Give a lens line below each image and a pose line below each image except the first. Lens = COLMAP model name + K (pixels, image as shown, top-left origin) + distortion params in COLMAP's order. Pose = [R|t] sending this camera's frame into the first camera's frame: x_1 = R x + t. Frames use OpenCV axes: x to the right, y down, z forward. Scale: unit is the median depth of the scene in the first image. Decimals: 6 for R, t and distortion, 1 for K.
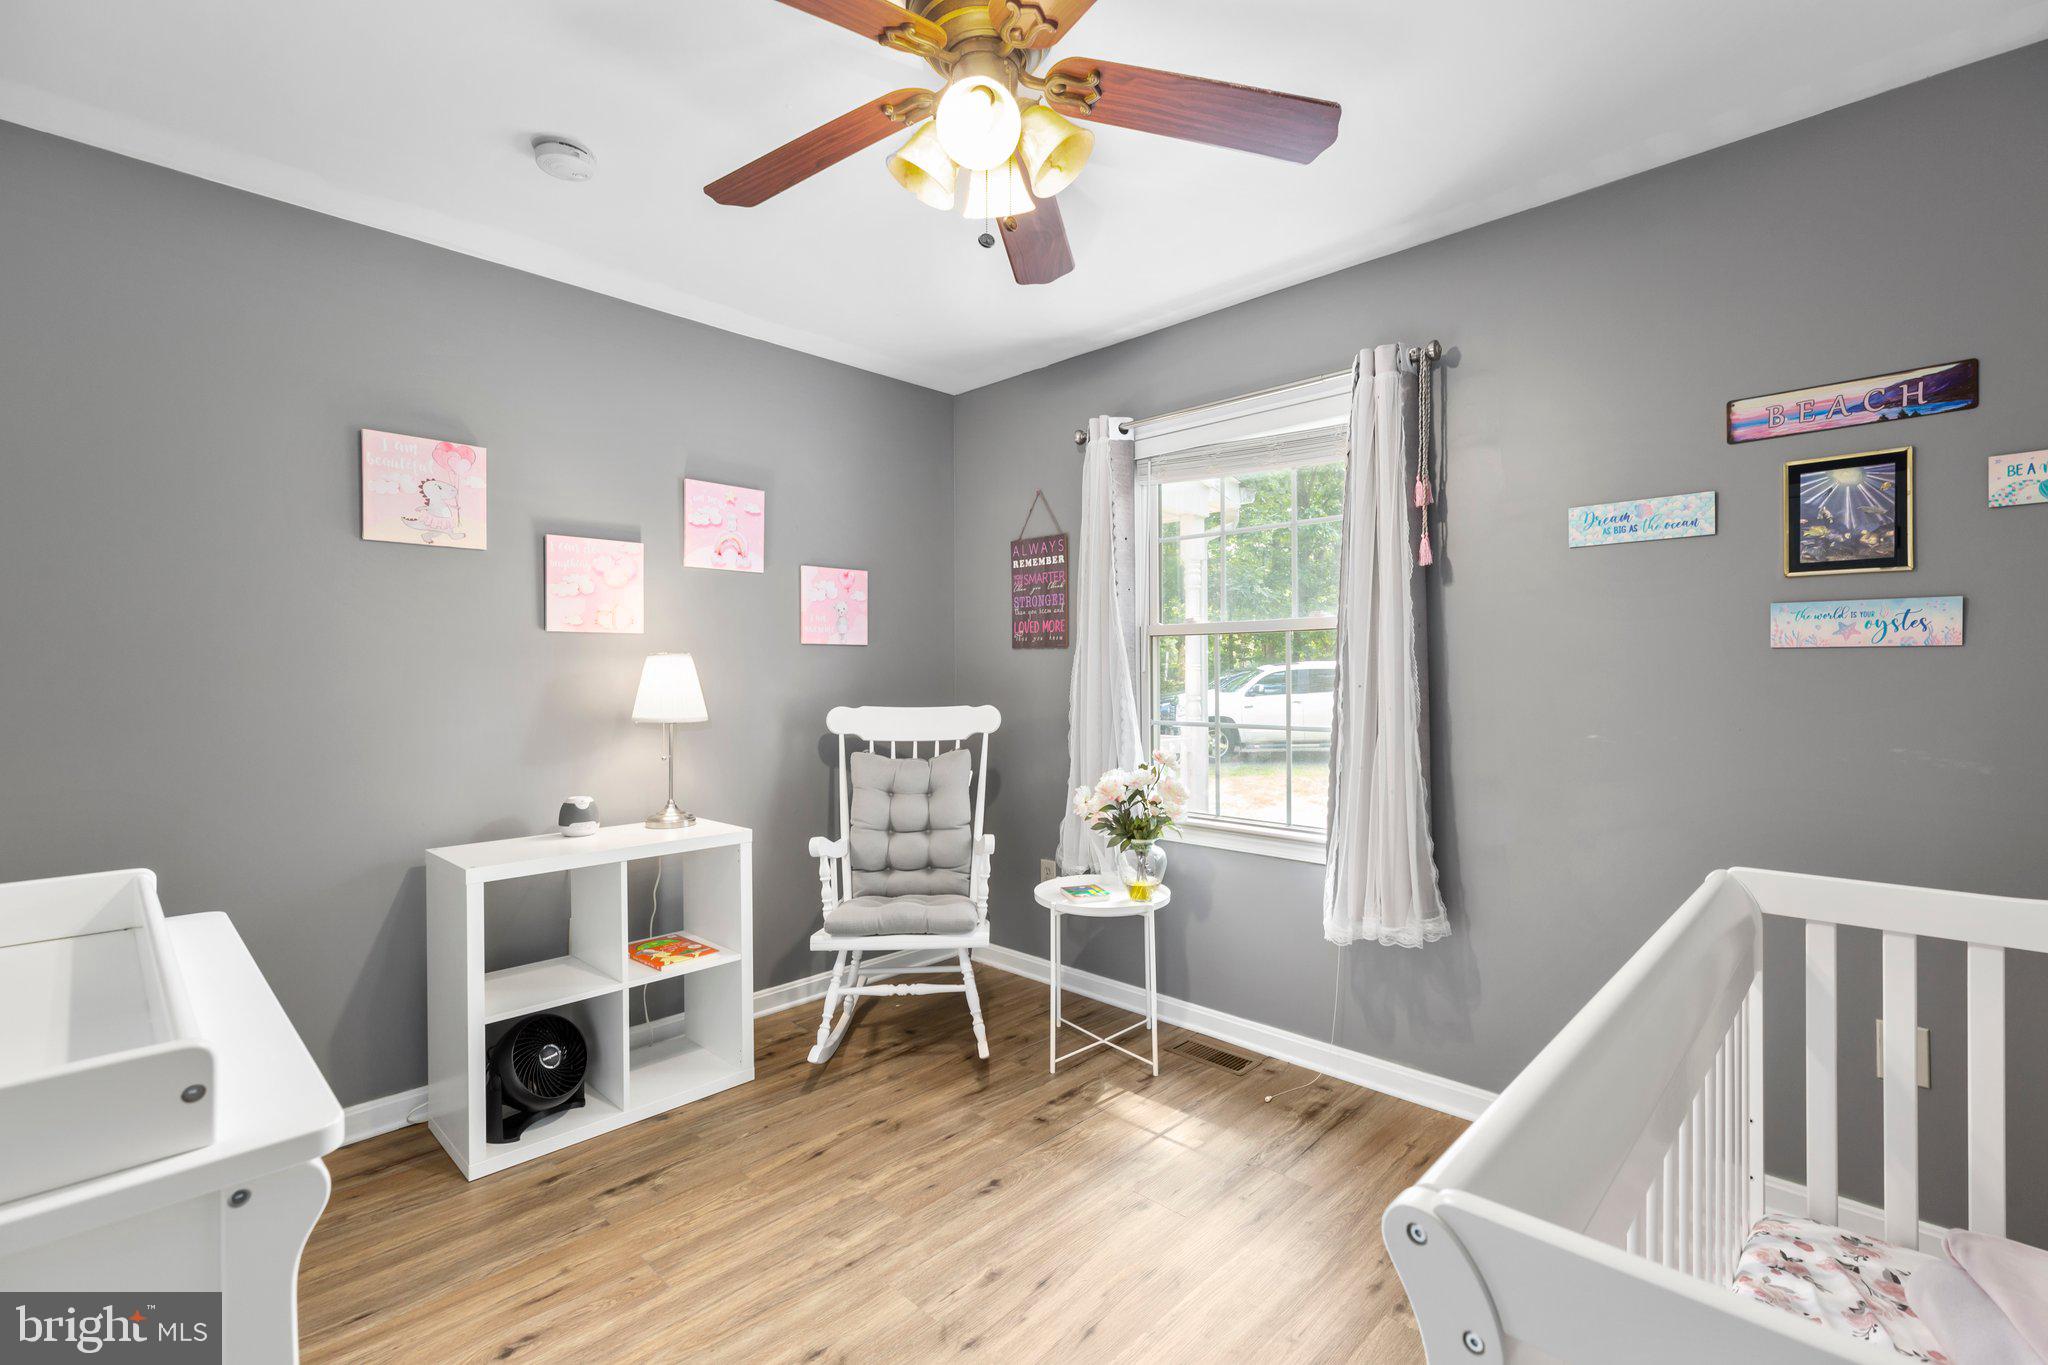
lens RADIAL K [[911.3, 0, 1037.1], [0, 911.3, 669.0], [0, 0, 1]] dist [0.005222, -0.000156]
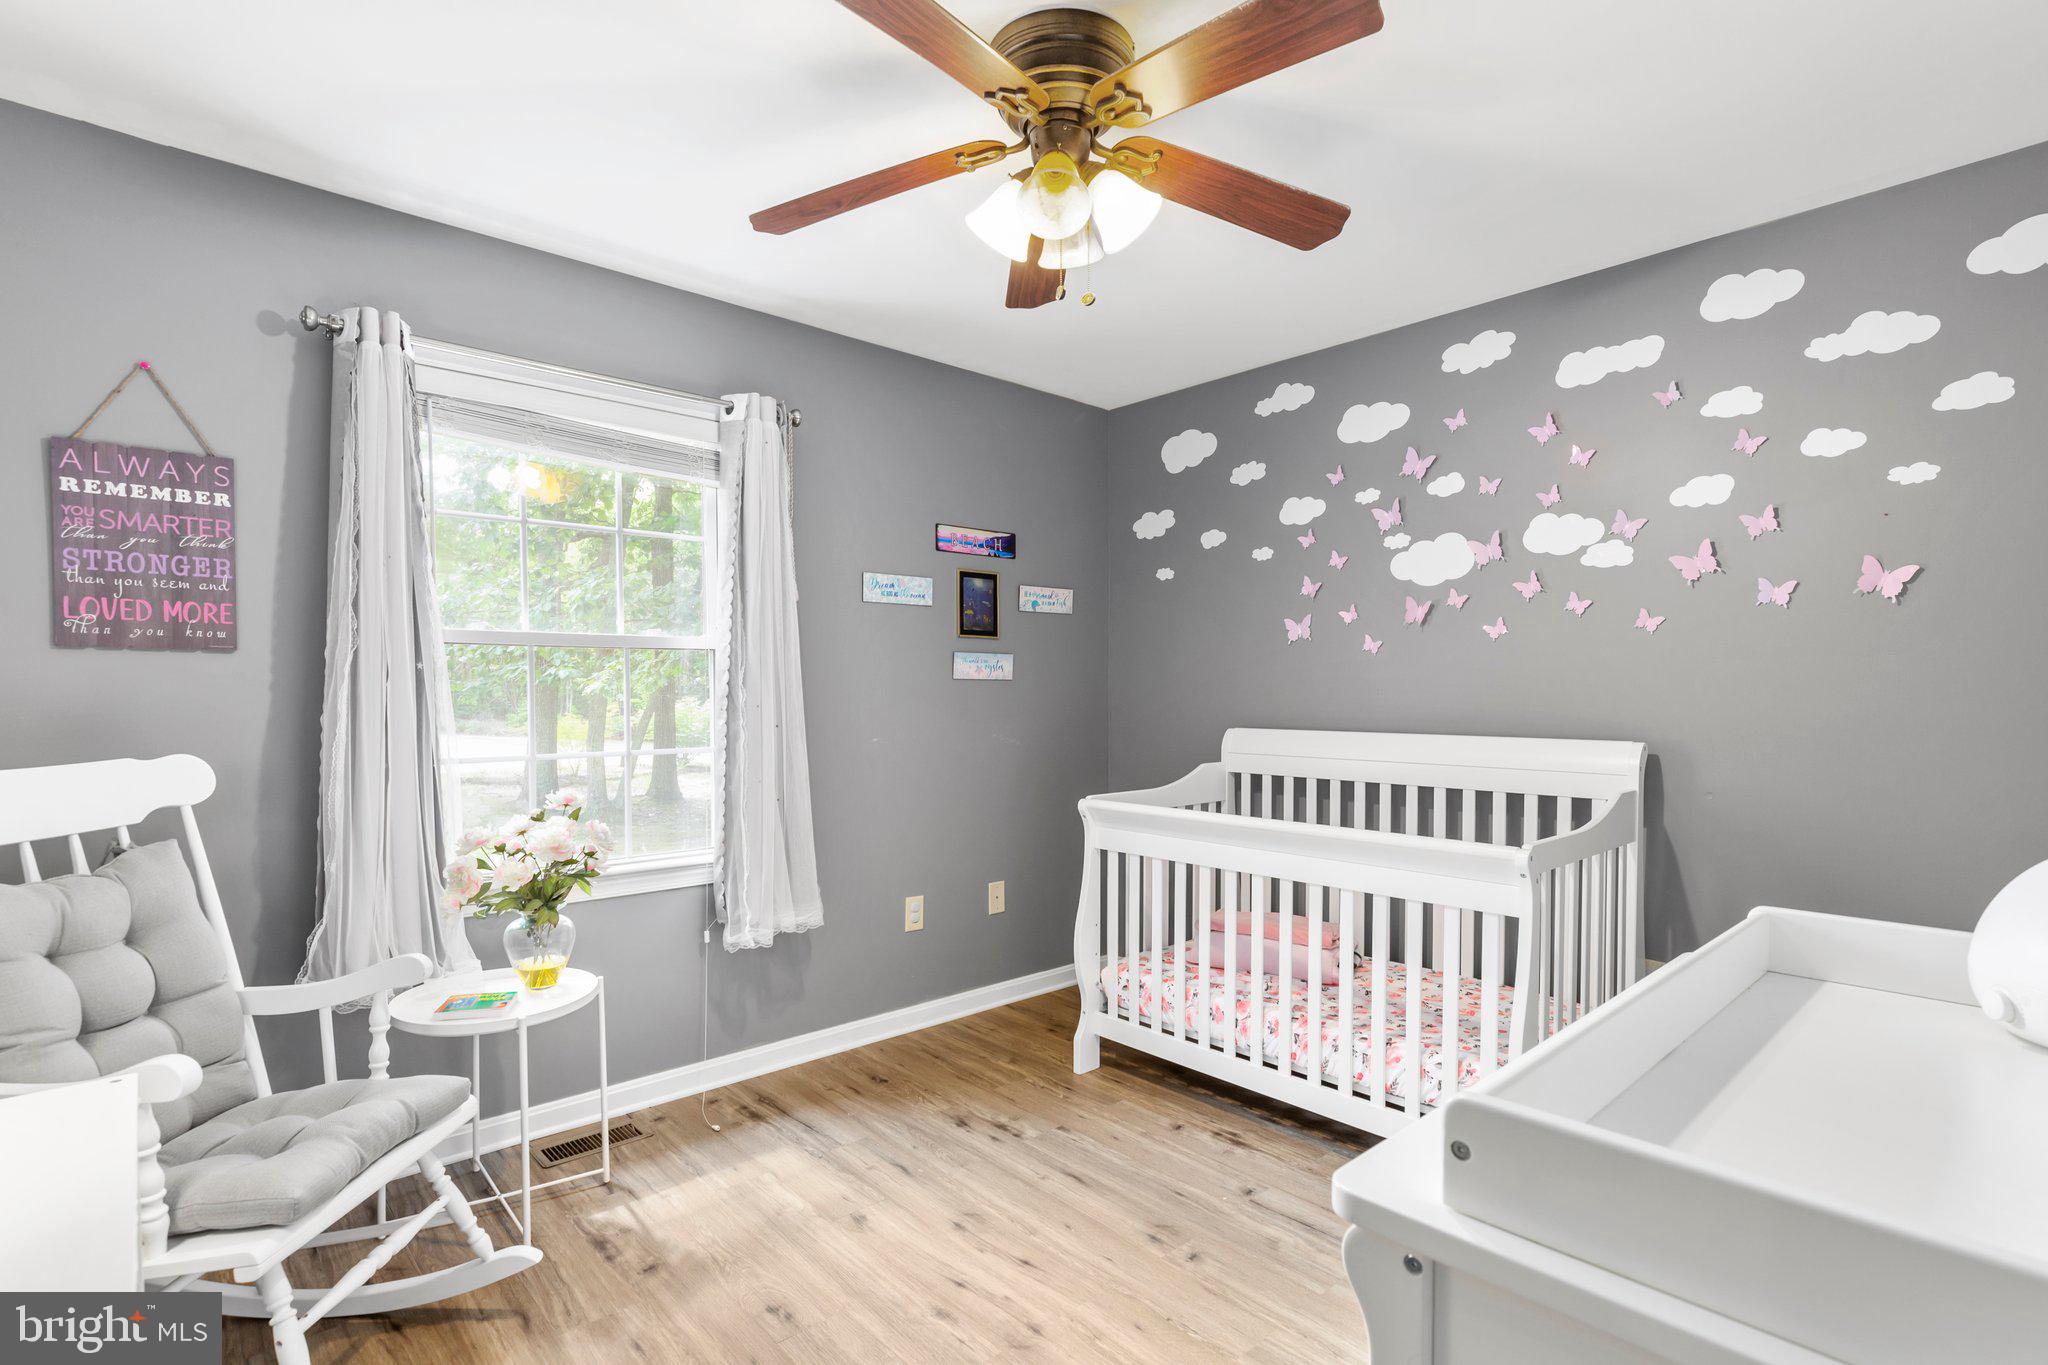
lens RADIAL K [[950.8, 0, 1035.7], [0, 950.8, 704.0], [0, 0, 1]] dist [-0.008670, 0.003920]
pose [[0.071173, -0.011714, 0.997395, -0.709828], [-0.004500, 0.999917, 0.012064, 0.000958], [-0.997454, -0.005347, 0.071115, 0.566752]]
